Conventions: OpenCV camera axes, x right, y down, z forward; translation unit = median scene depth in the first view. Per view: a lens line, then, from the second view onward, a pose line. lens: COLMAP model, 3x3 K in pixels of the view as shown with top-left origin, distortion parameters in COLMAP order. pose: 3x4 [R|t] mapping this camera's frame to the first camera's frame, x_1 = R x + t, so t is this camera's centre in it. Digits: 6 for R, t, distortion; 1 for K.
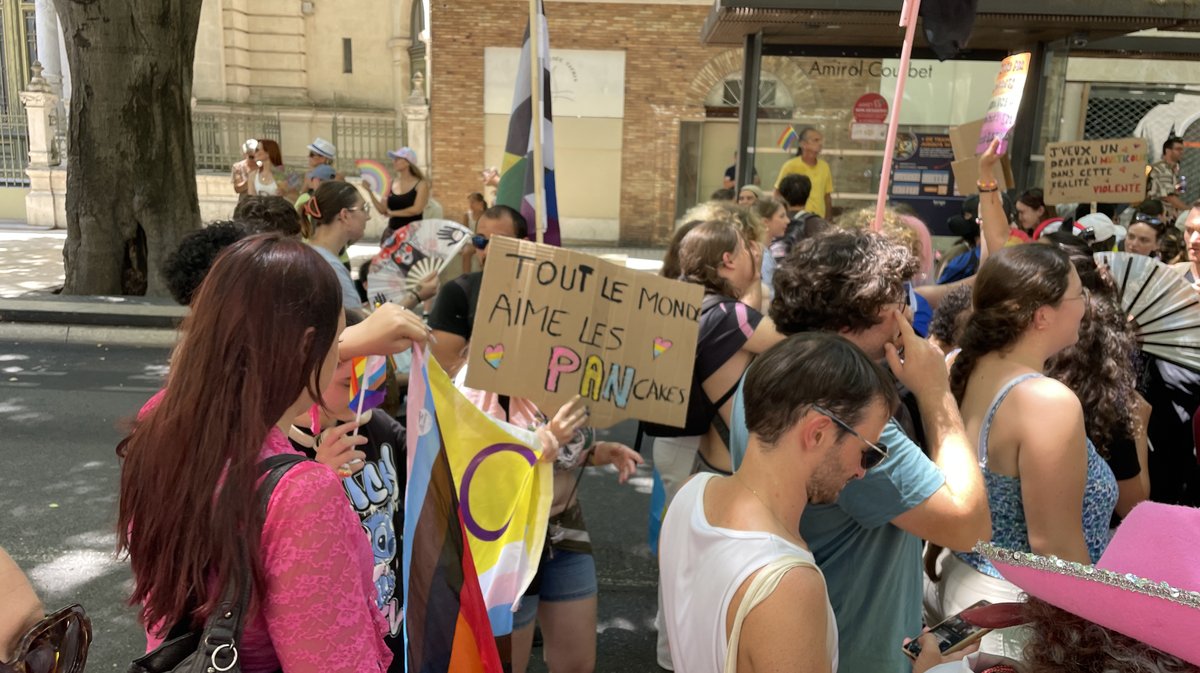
lens RADIAL K [[913.8, 0, 604.7], [0, 913.8, 328.2], [0, 0, 1]] dist [0.100160, -0.134288]
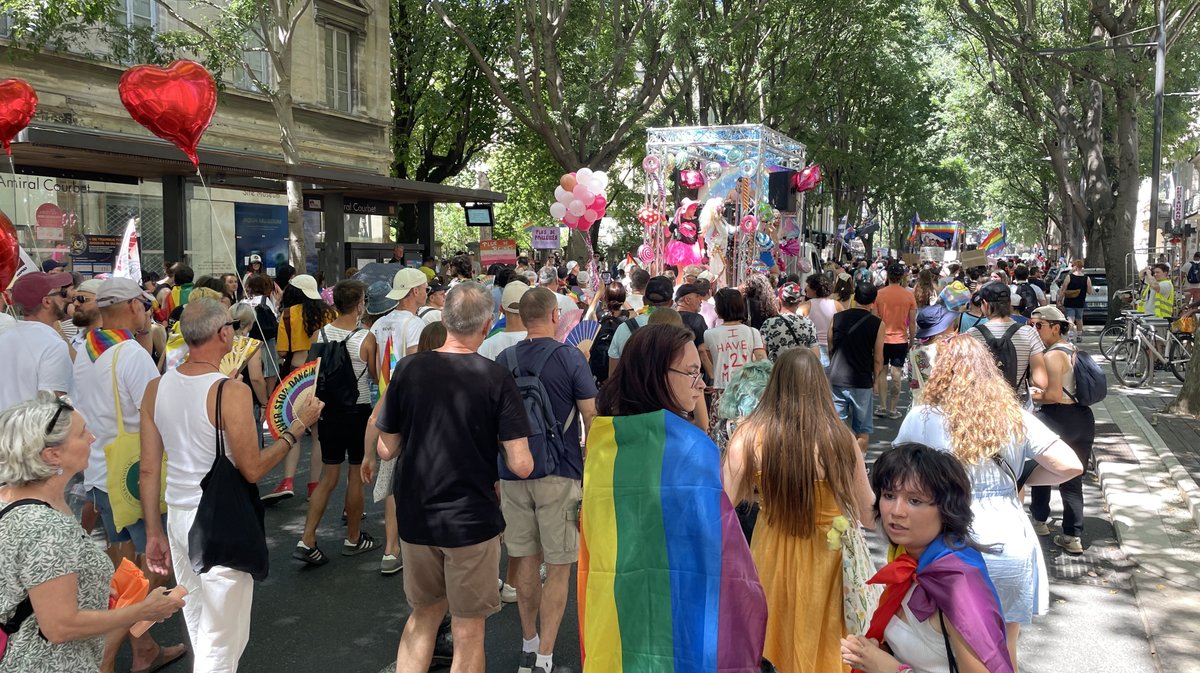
lens RADIAL K [[913.8, 0, 604.7], [0, 913.8, 328.2], [0, 0, 1]] dist [0.100160, -0.134288]
pose [[0.371825, -0.097134, 0.923207, -0.373432], [0.180671, 0.983065, 0.030667, 0.006710], [-0.910552, 0.155394, 0.383078, -0.091331]]
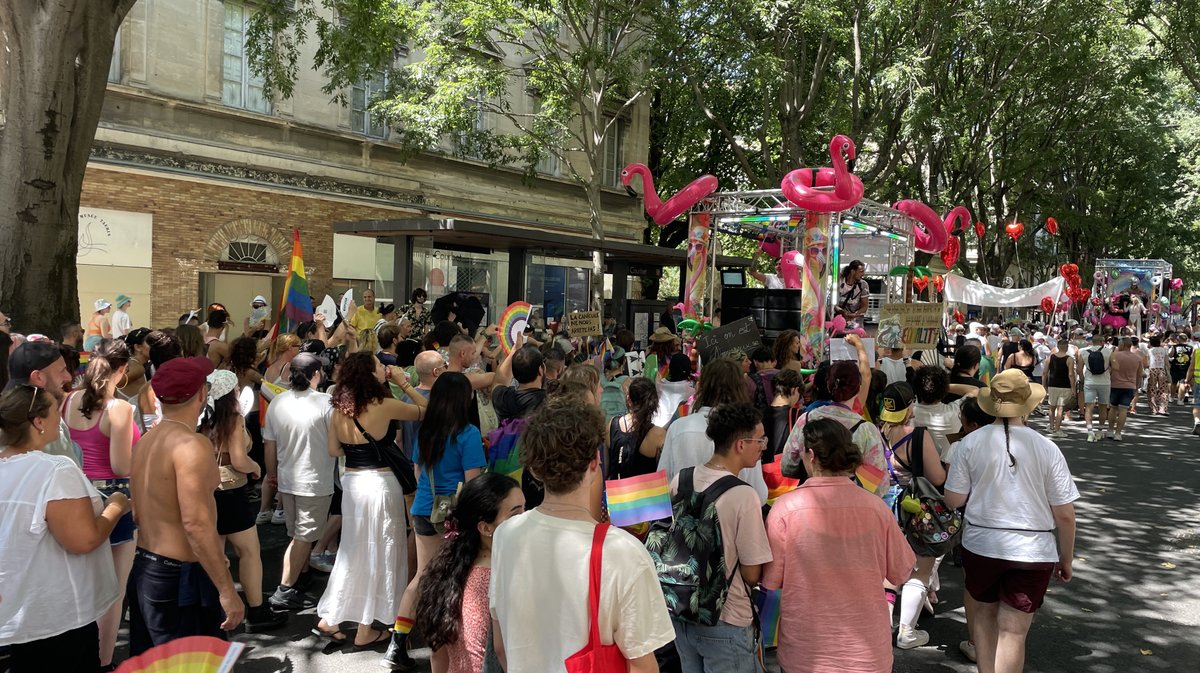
lens RADIAL K [[913.8, 0, 604.7], [0, 913.8, 328.2], [0, 0, 1]] dist [0.100160, -0.134288]
pose [[0.566754, -0.029023, 0.823376, -0.644208], [0.140883, 0.988074, -0.062145, 0.003726], [-0.811753, 0.151221, 0.564083, -0.136057]]
